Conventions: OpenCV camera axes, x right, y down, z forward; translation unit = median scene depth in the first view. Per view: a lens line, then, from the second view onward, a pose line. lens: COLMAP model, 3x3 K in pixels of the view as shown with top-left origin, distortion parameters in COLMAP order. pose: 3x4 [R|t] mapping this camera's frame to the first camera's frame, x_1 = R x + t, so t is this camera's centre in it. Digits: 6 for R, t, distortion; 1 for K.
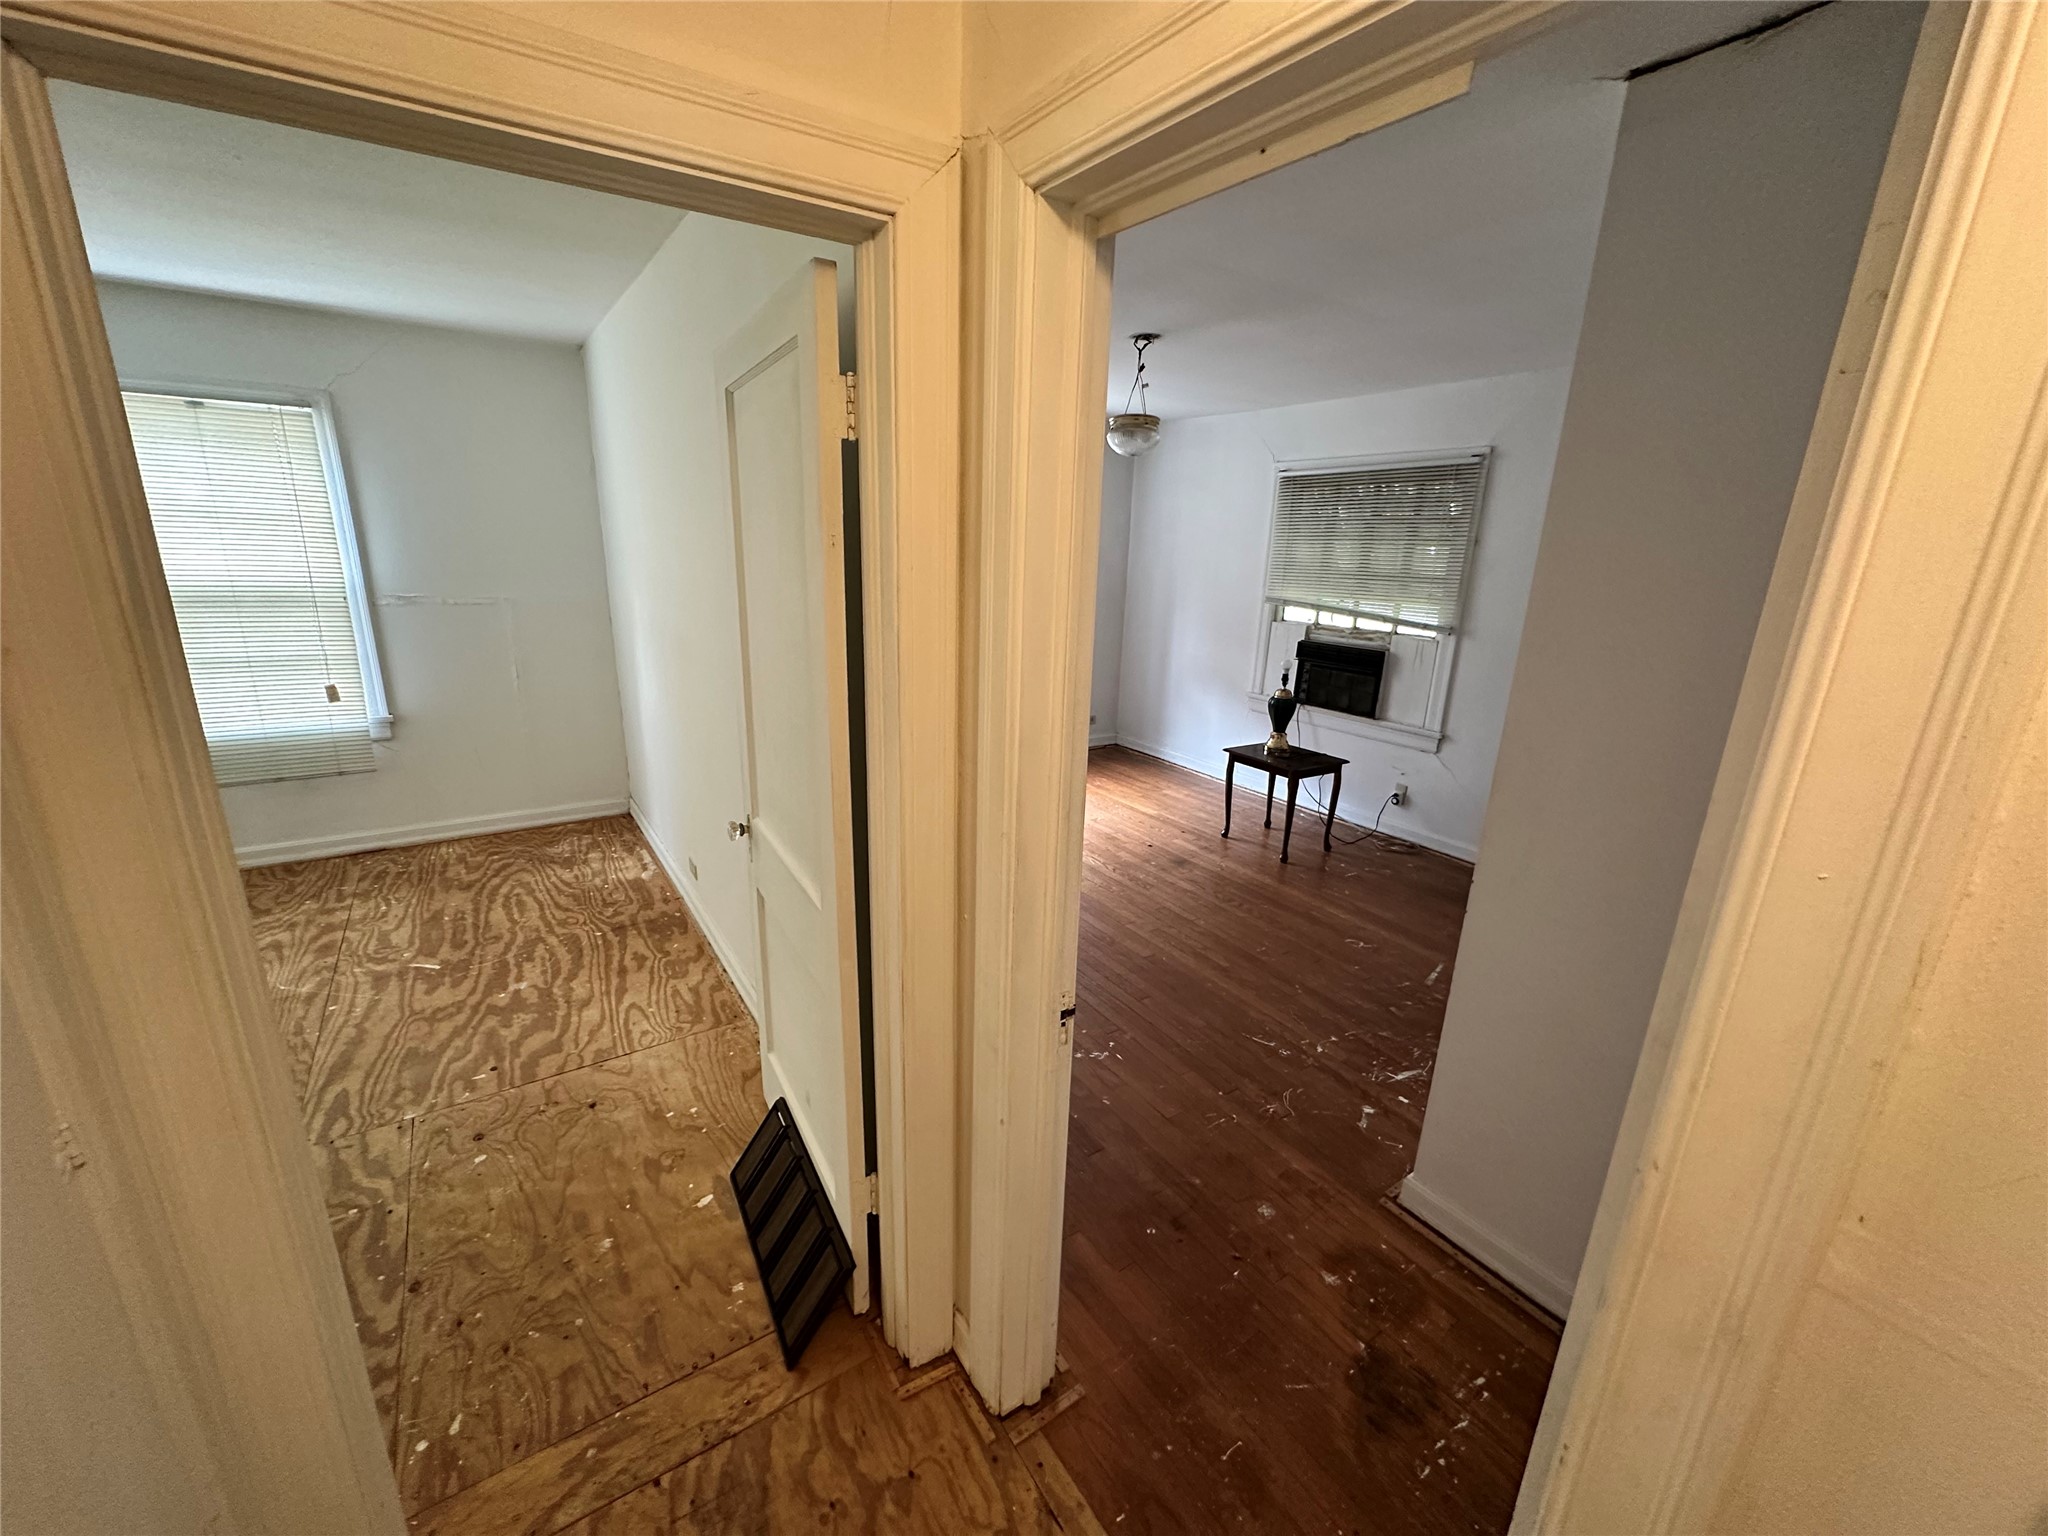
lens RADIAL K [[823.7, 0, 1020.8], [0, 823.7, 770.2], [0, 0, 1]] dist [-0.000565, 0.000110]
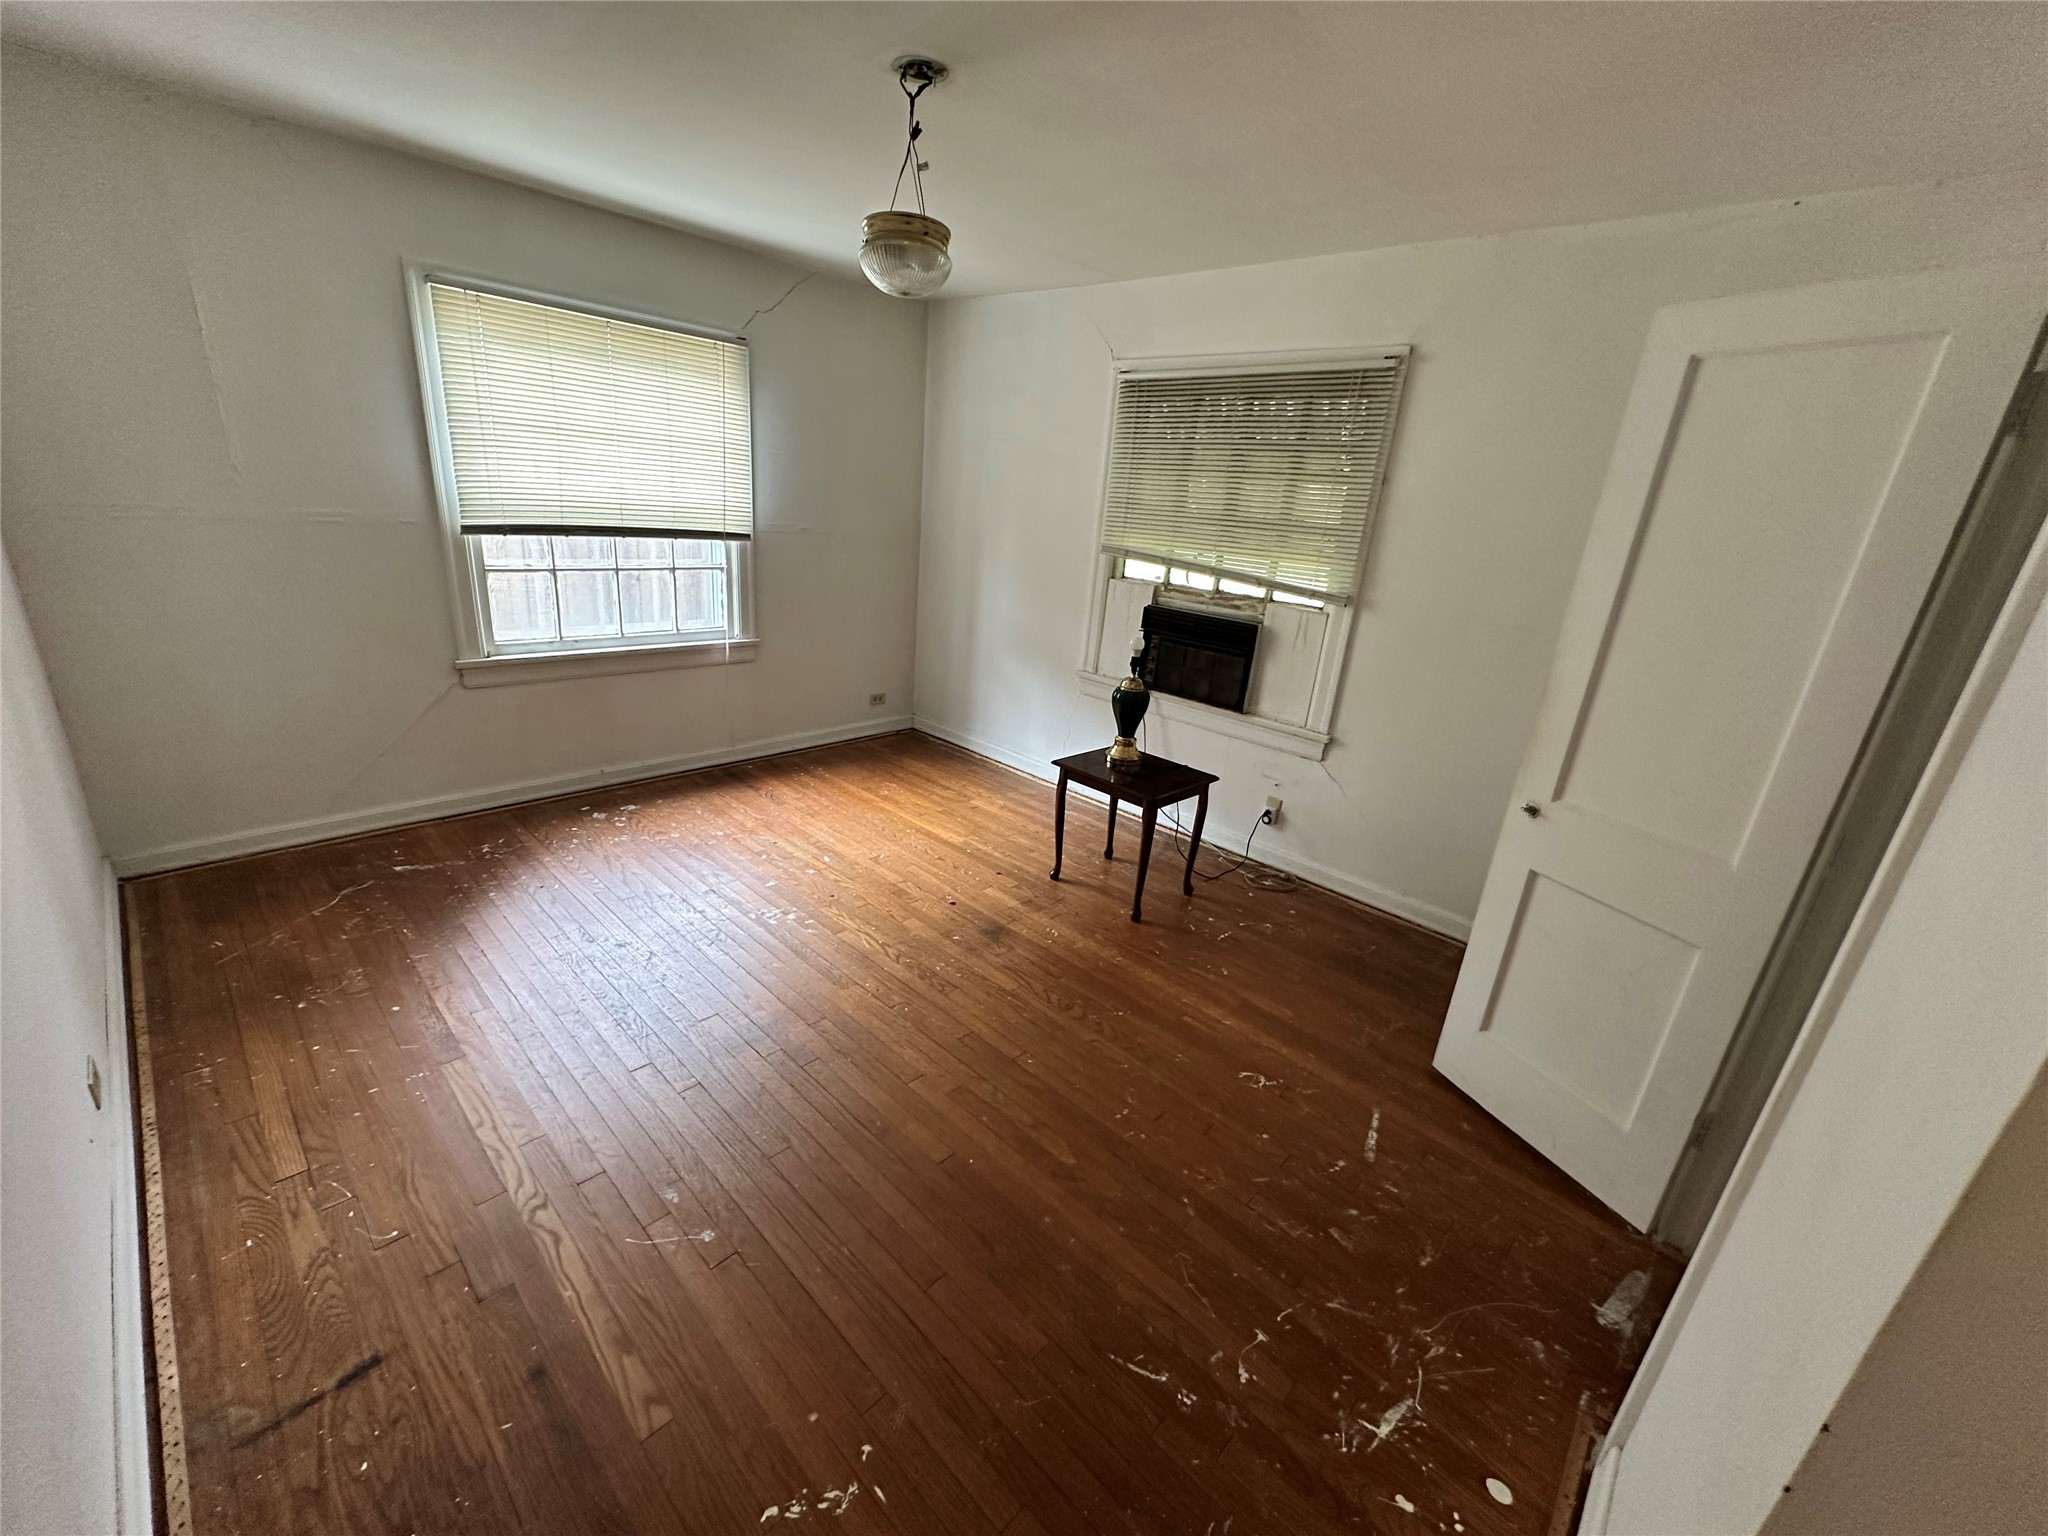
lens RADIAL K [[823.7, 0, 1020.8], [0, 823.7, 770.2], [0, 0, 1]] dist [-0.000565, 0.000110]
pose [[0.974970, -0.027987, 0.220568, 0.073768], [0.012117, 0.997260, 0.072977, -0.084119], [-0.222006, -0.068477, 0.972638, 0.371823]]
